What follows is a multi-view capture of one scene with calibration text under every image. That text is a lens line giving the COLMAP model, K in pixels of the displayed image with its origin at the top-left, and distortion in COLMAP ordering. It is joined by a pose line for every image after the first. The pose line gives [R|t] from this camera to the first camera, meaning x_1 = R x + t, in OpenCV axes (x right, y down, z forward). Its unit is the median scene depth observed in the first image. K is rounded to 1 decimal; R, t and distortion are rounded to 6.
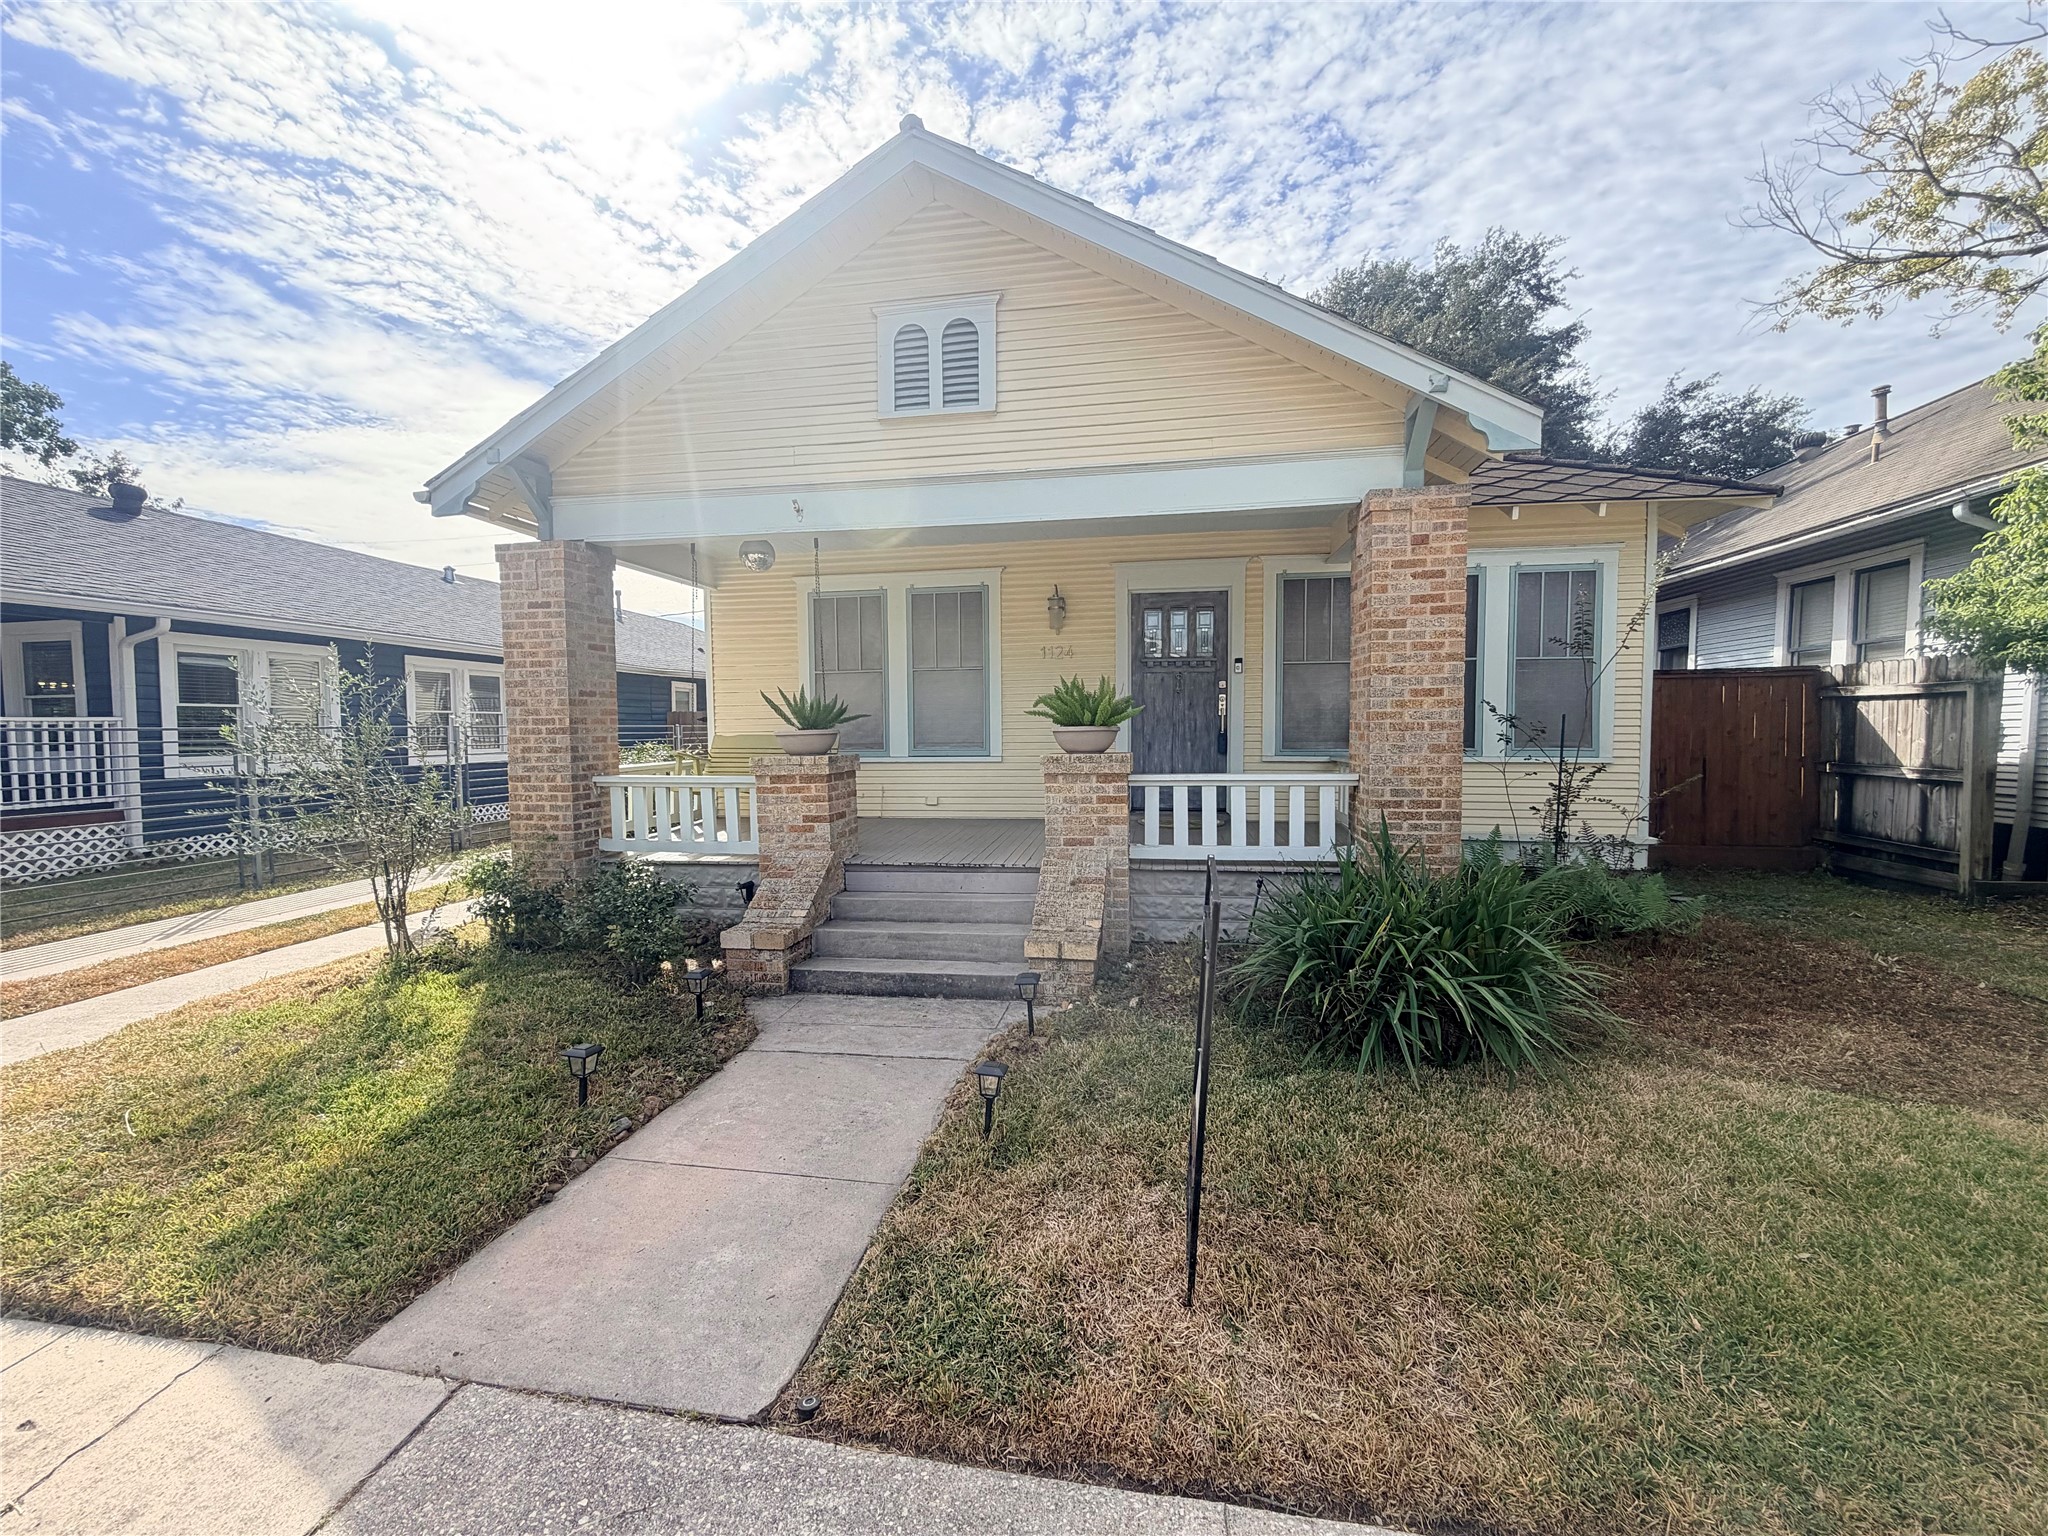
lens RADIAL K [[815.0, 0, 1021.2], [0, 815.0, 766.8], [0, 0, 1]] dist [-0.001071, 0.001682]
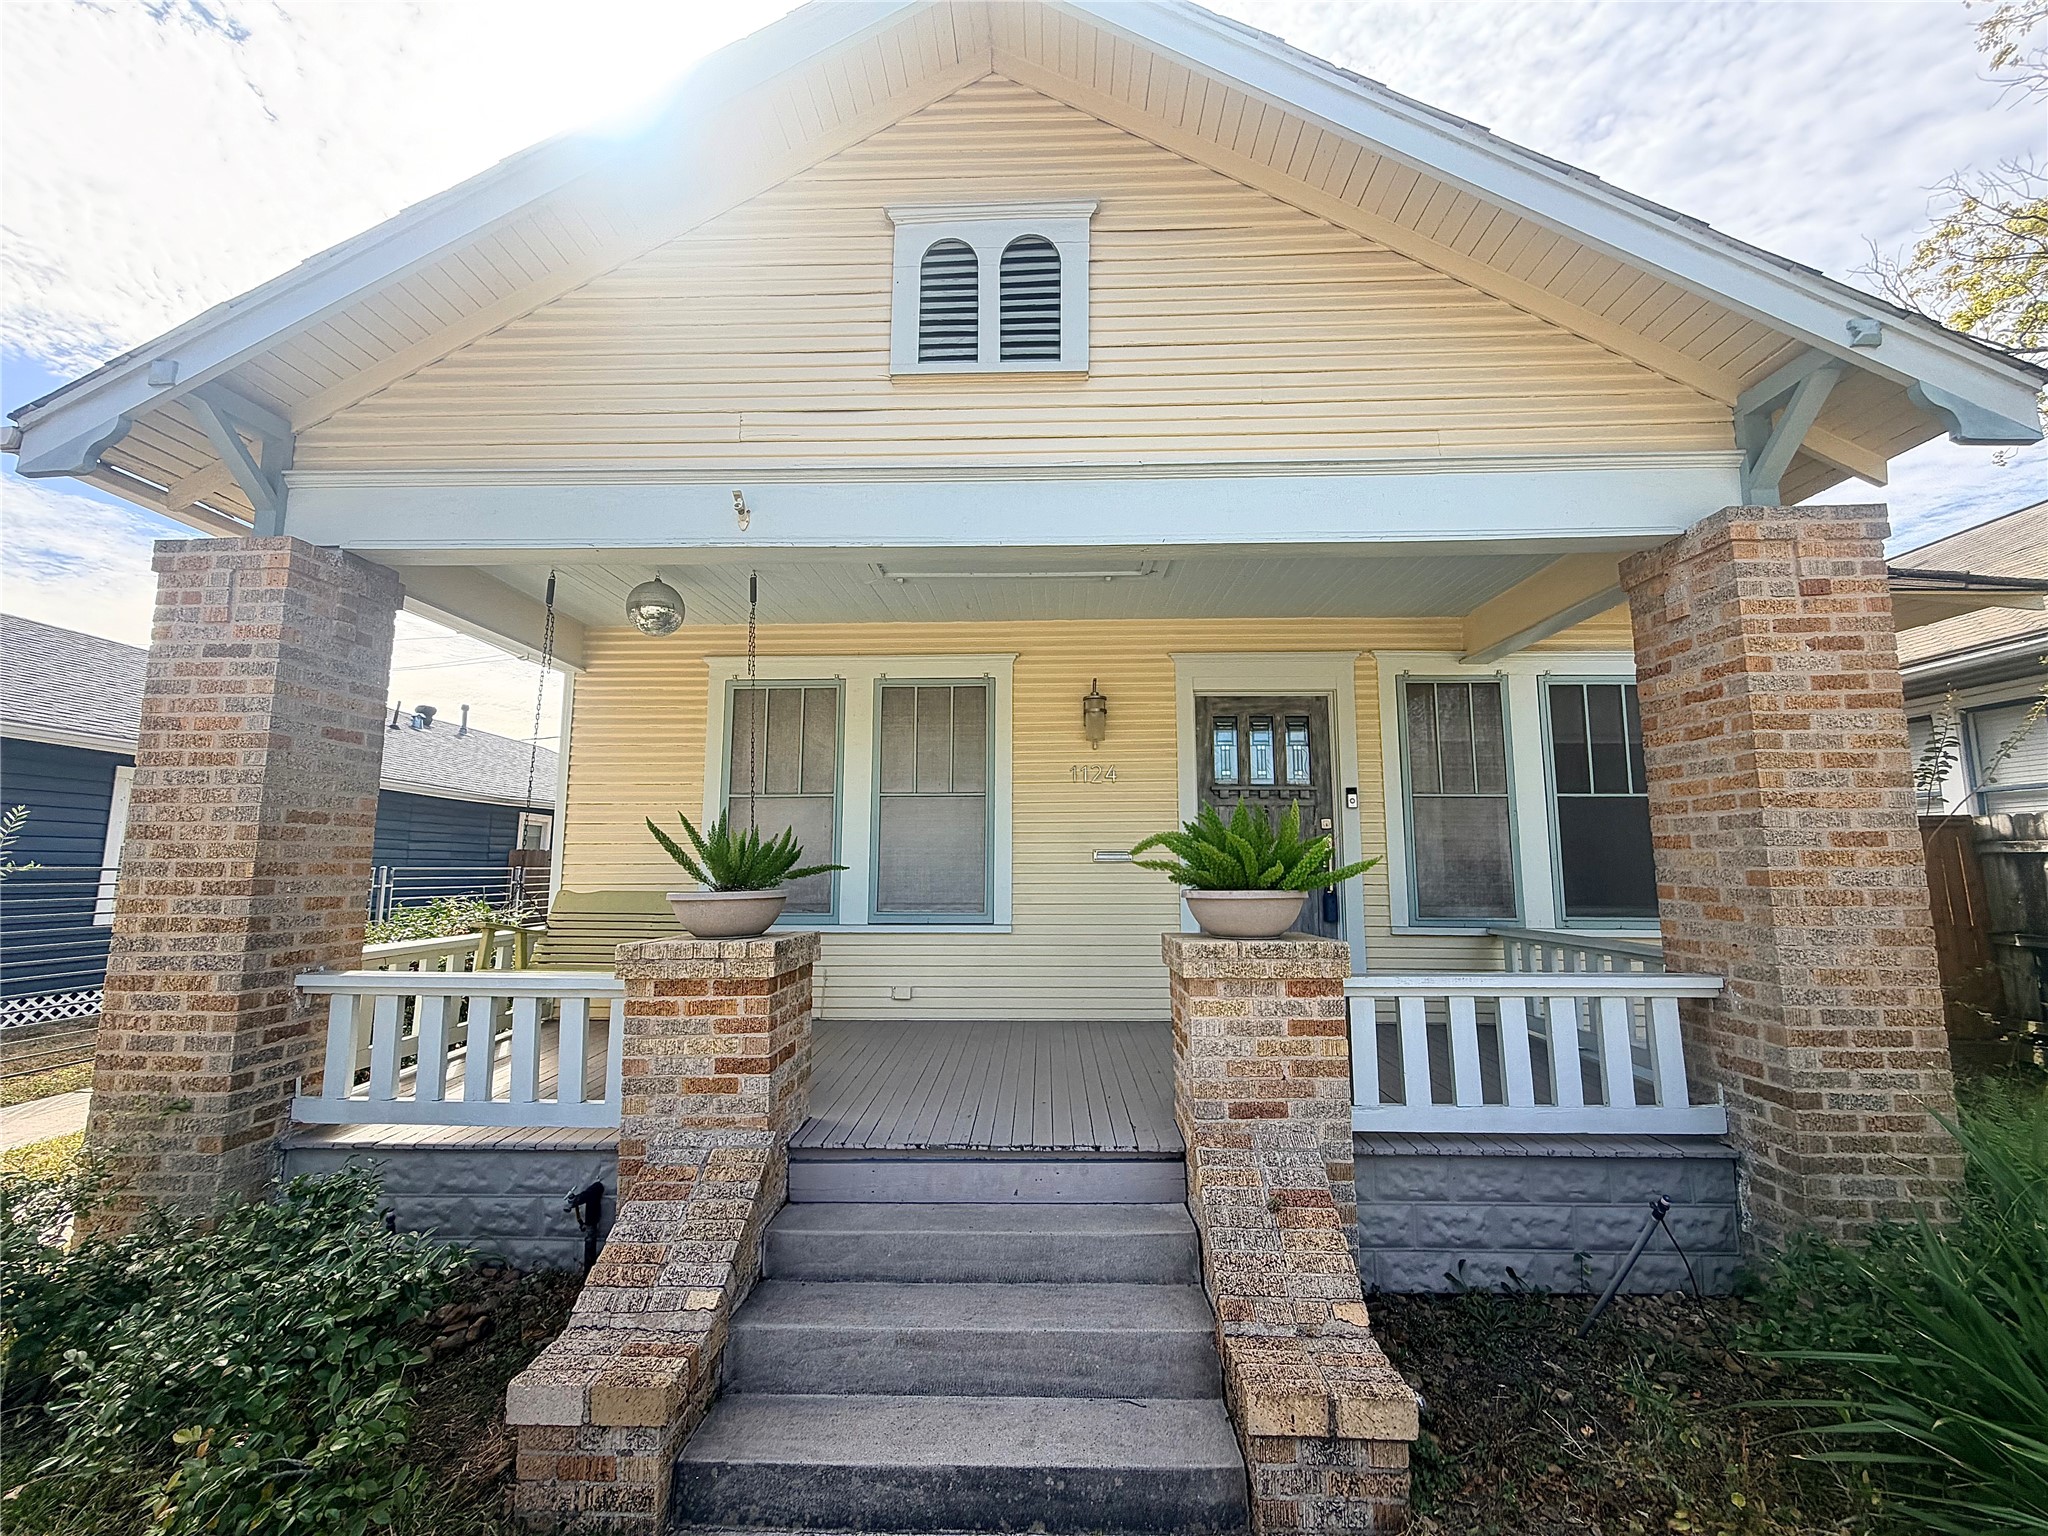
lens RADIAL K [[815.0, 0, 1017.9], [0, 815.0, 769.0], [0, 0, 1]] dist [-0.001071, 0.001682]
pose [[0.990802, 0.026987, 0.132601, -0.153496], [-0.003914, 0.985218, -0.171263, -0.033912], [-0.135263, 0.169169, 0.976261, 0.444241]]
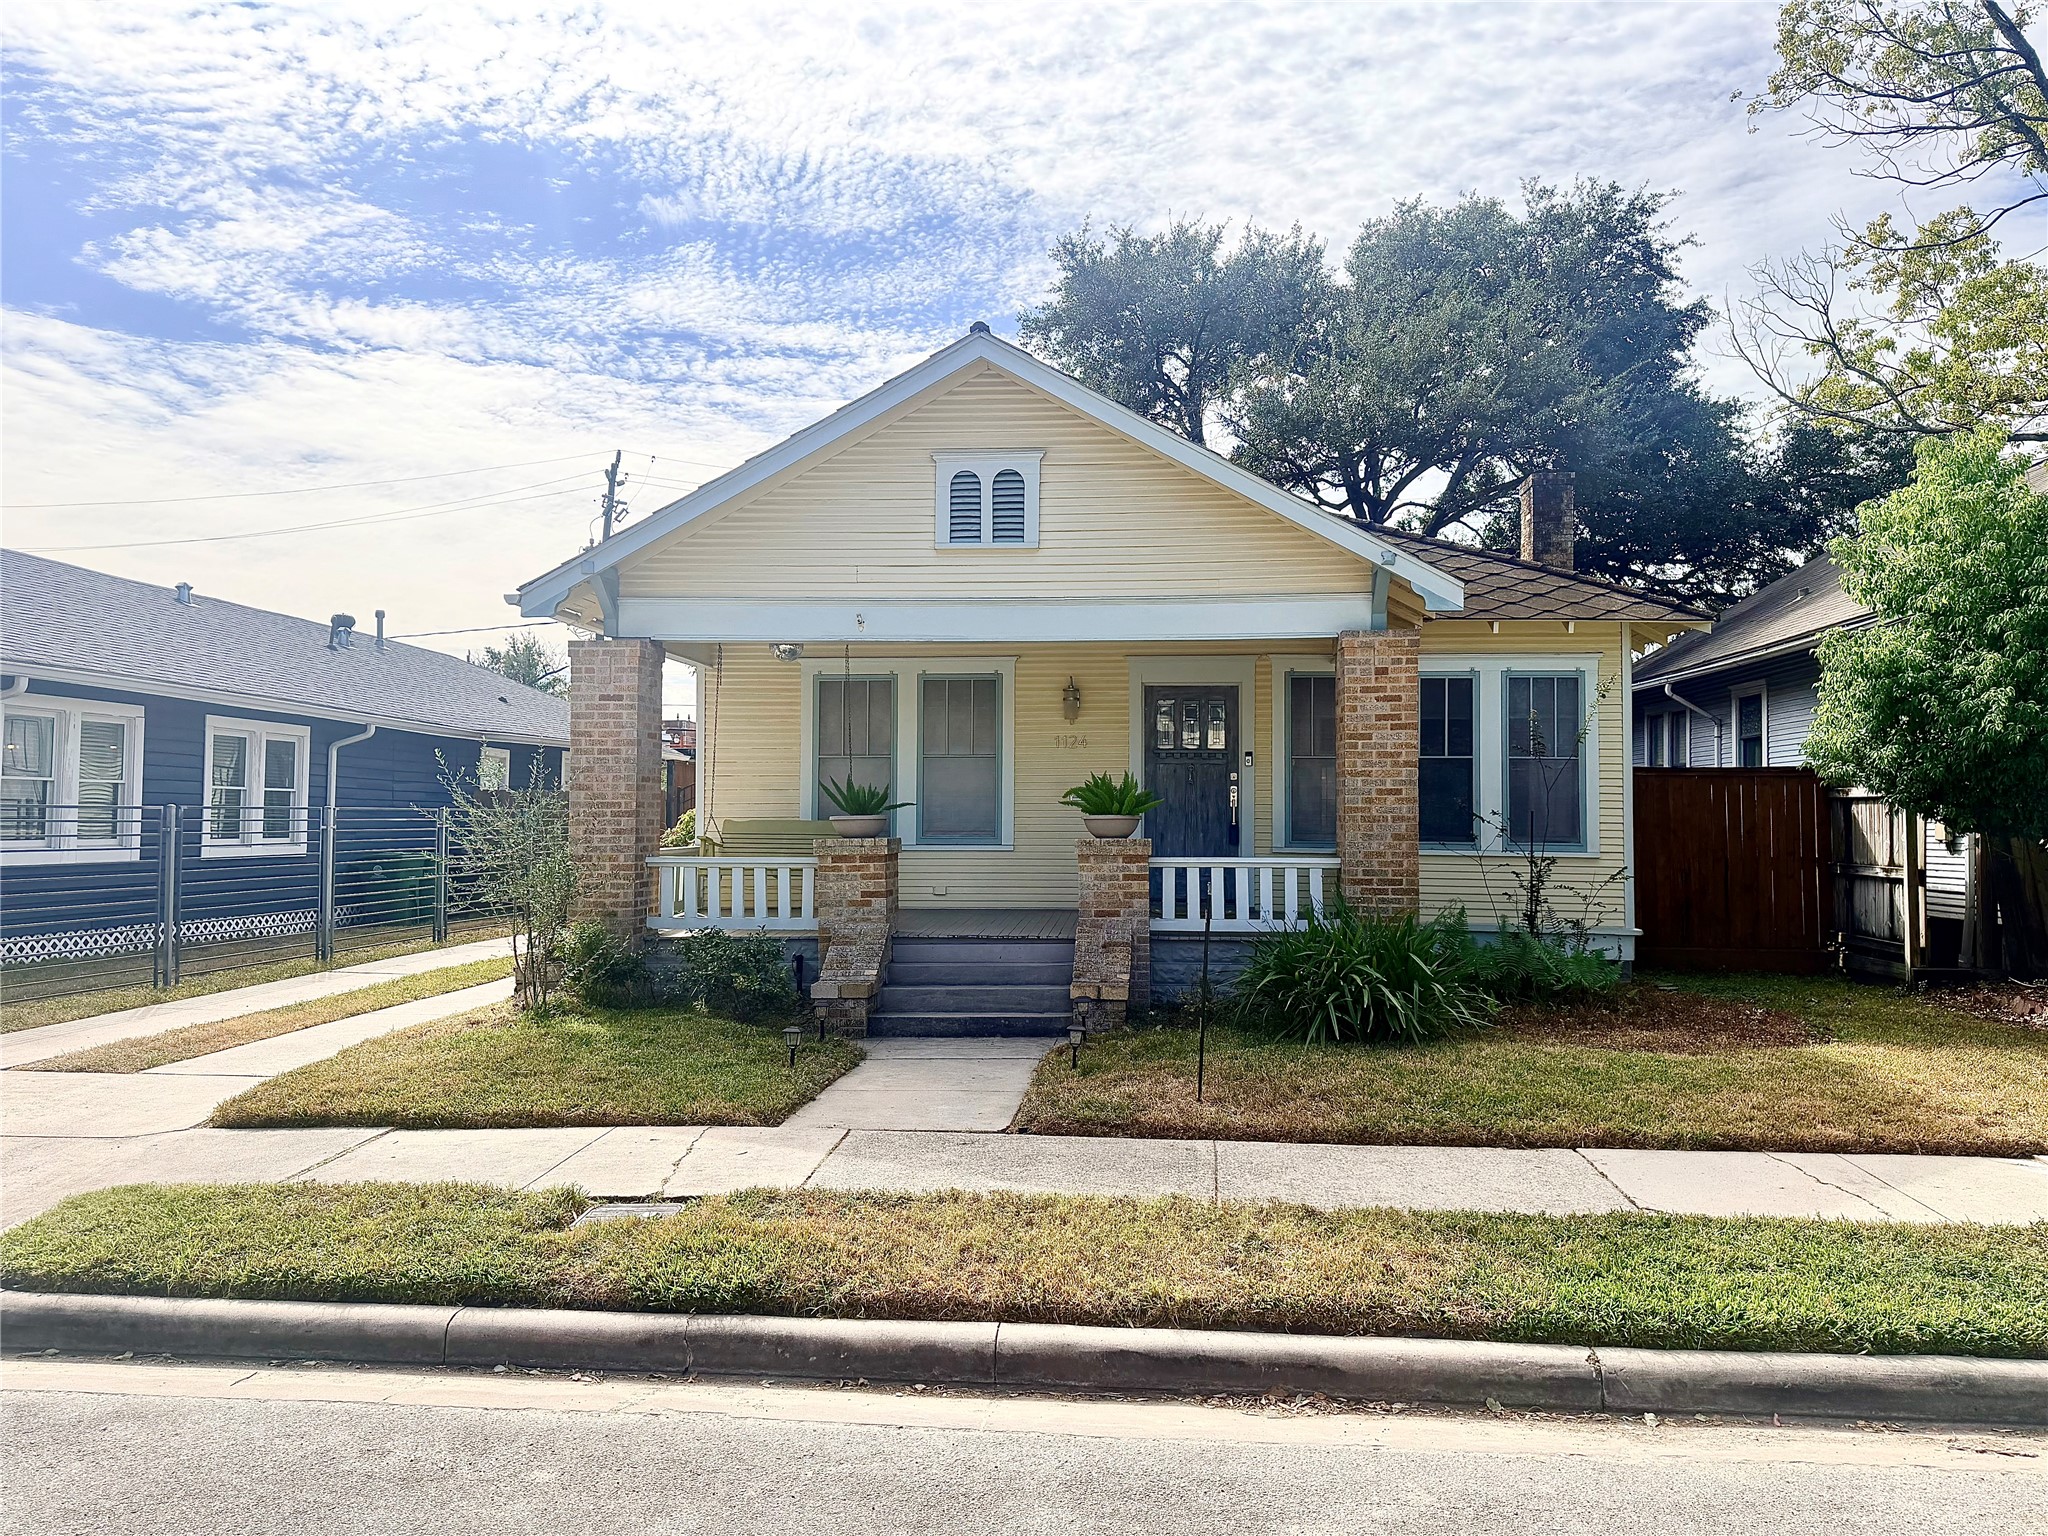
lens RADIAL K [[1425.7, 0, 1051.6], [0, 1425.7, 770.3], [0, 0, 1]] dist [0.087538, -0.110445]
pose [[0.996449, 0.015415, 0.082773, -0.173552], [-0.008504, 0.996497, -0.083196, 0.055099], [-0.083766, 0.082197, 0.993090, -0.996213]]
